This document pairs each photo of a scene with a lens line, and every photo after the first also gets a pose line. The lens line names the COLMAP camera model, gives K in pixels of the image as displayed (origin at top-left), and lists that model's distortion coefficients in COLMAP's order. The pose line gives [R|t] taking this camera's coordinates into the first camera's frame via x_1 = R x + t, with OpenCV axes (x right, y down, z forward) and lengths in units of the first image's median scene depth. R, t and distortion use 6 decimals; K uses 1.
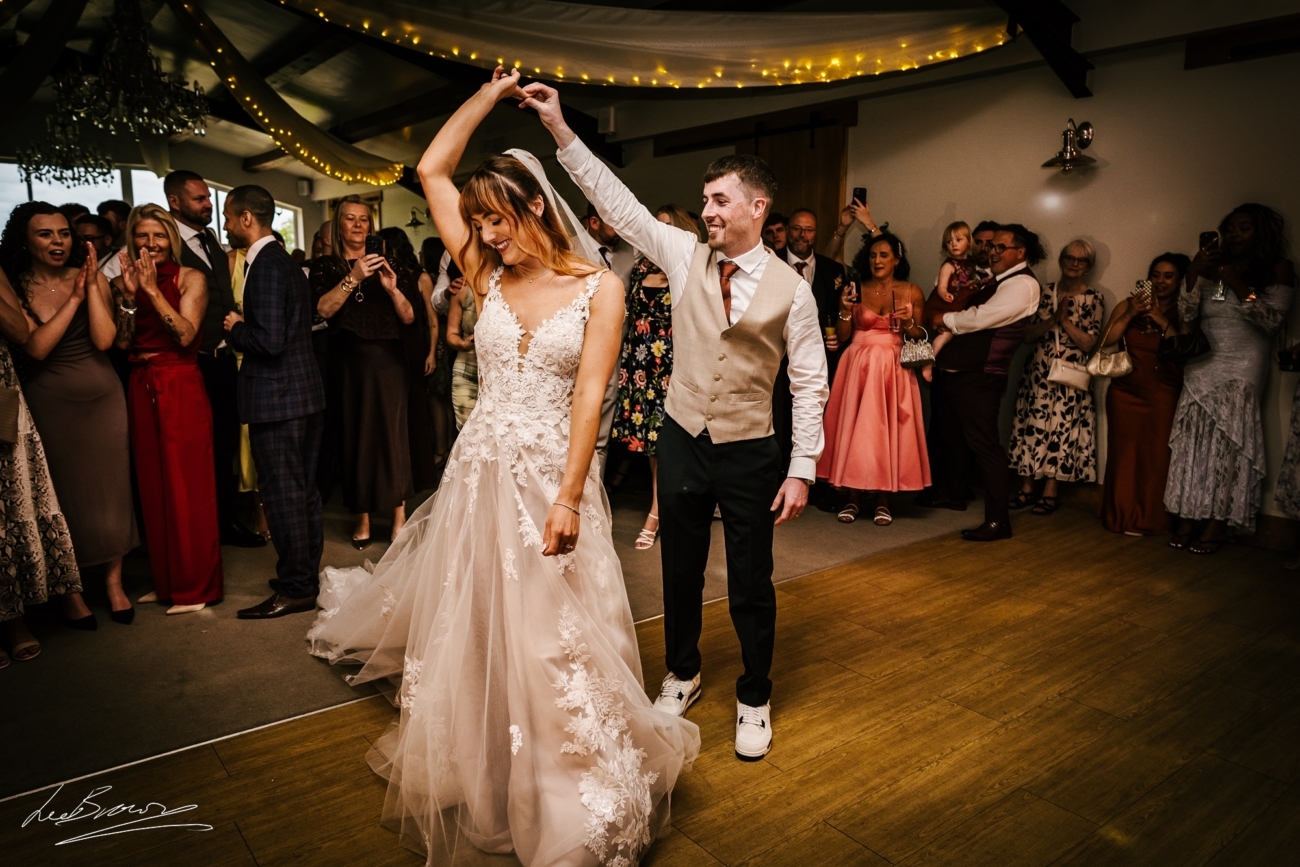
lens RADIAL K [[1022.1, 0, 610.9], [0, 1022.1, 404.6], [0, 0, 1]] dist [0.002292, 0.003216]
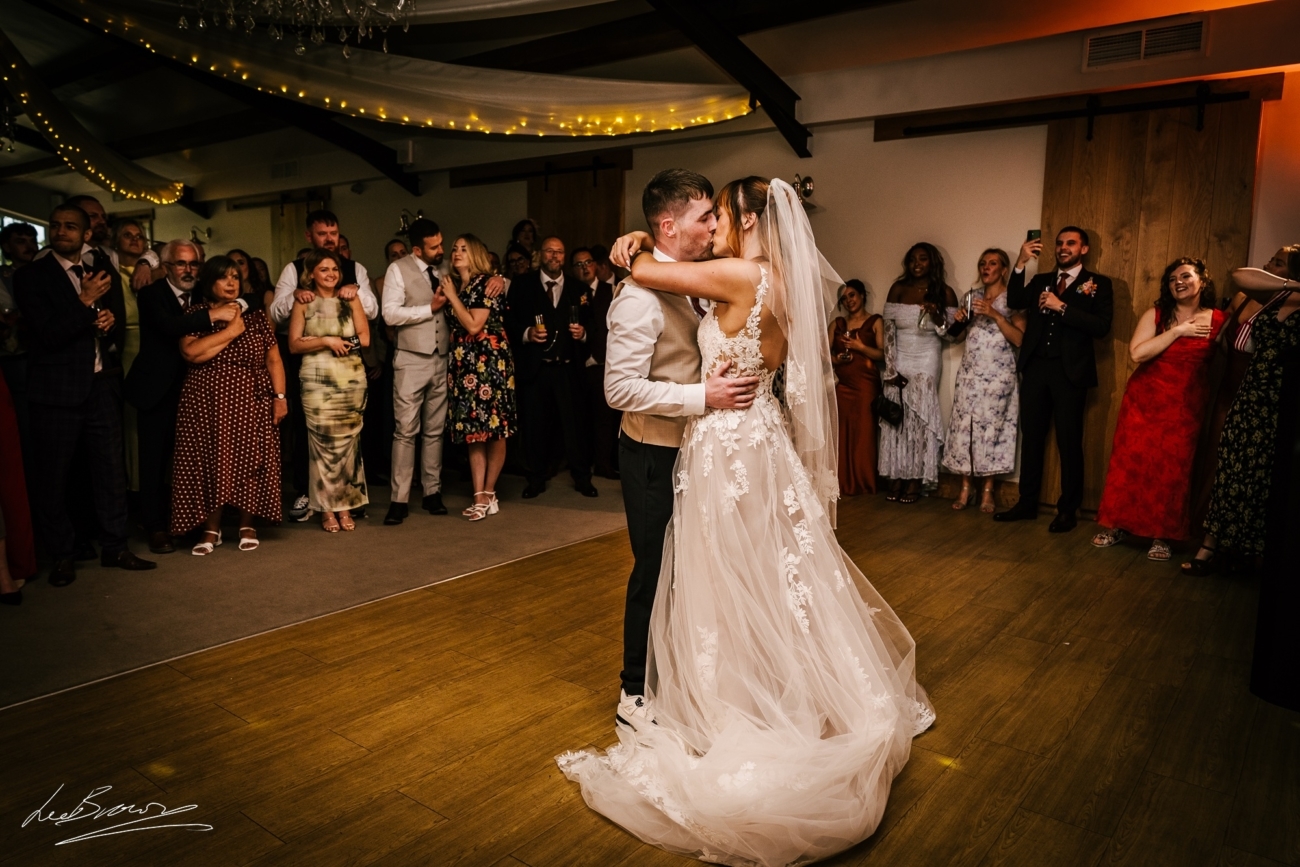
lens RADIAL K [[1022.1, 0, 650.5], [0, 1022.1, 435.1], [0, 0, 1]] dist [0.002292, 0.003216]
pose [[0.961213, -0.026841, 0.274496, -0.093226], [0.026665, 0.999635, 0.004372, 0.040324], [-0.274514, 0.003117, 0.961578, -0.194766]]
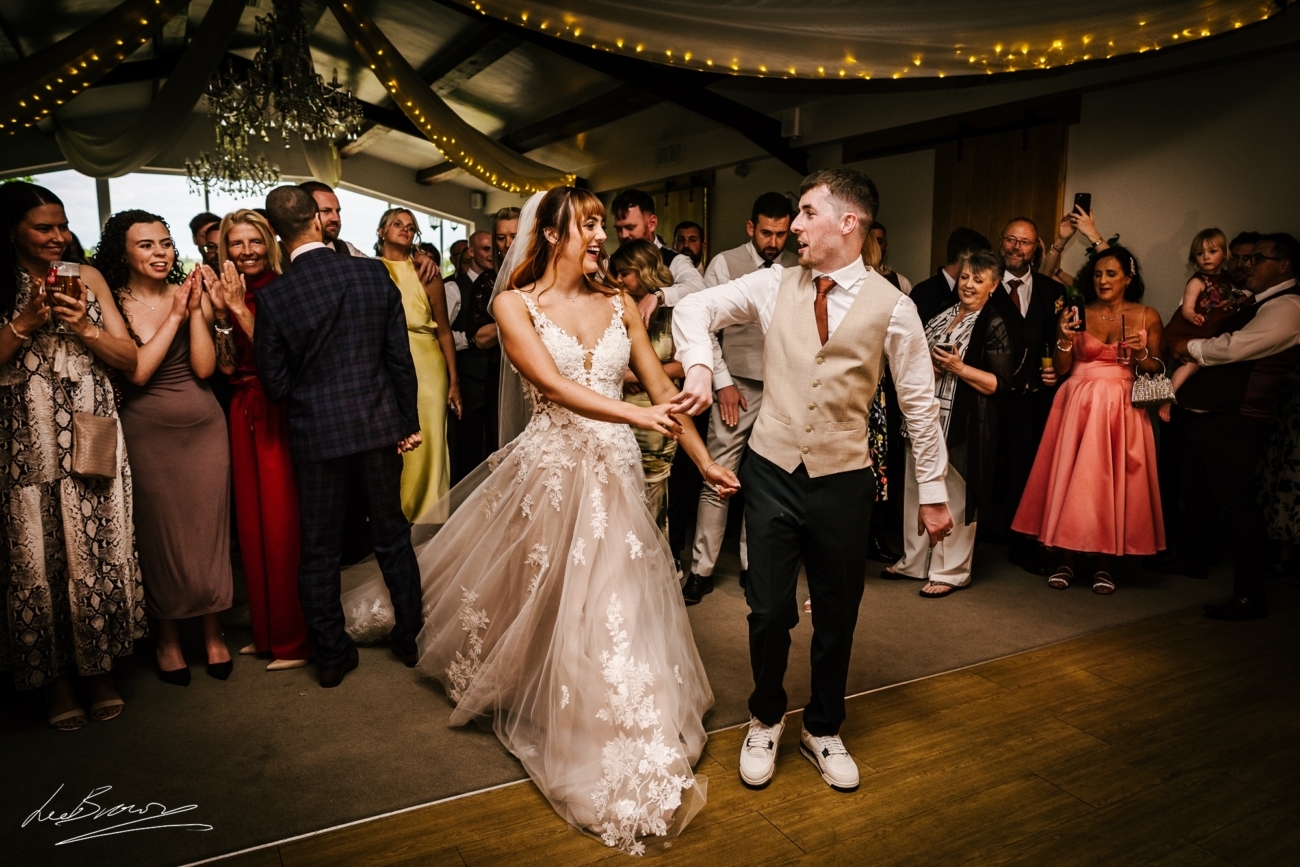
lens RADIAL K [[1022.1, 0, 683.5], [0, 1022.1, 428.0], [0, 0, 1]] dist [0.002292, 0.003216]
pose [[0.993272, 0.024204, -0.113250, 0.015209], [-0.023869, 0.999706, 0.004315, -0.013053], [0.113321, -0.001583, 0.993557, 0.121871]]
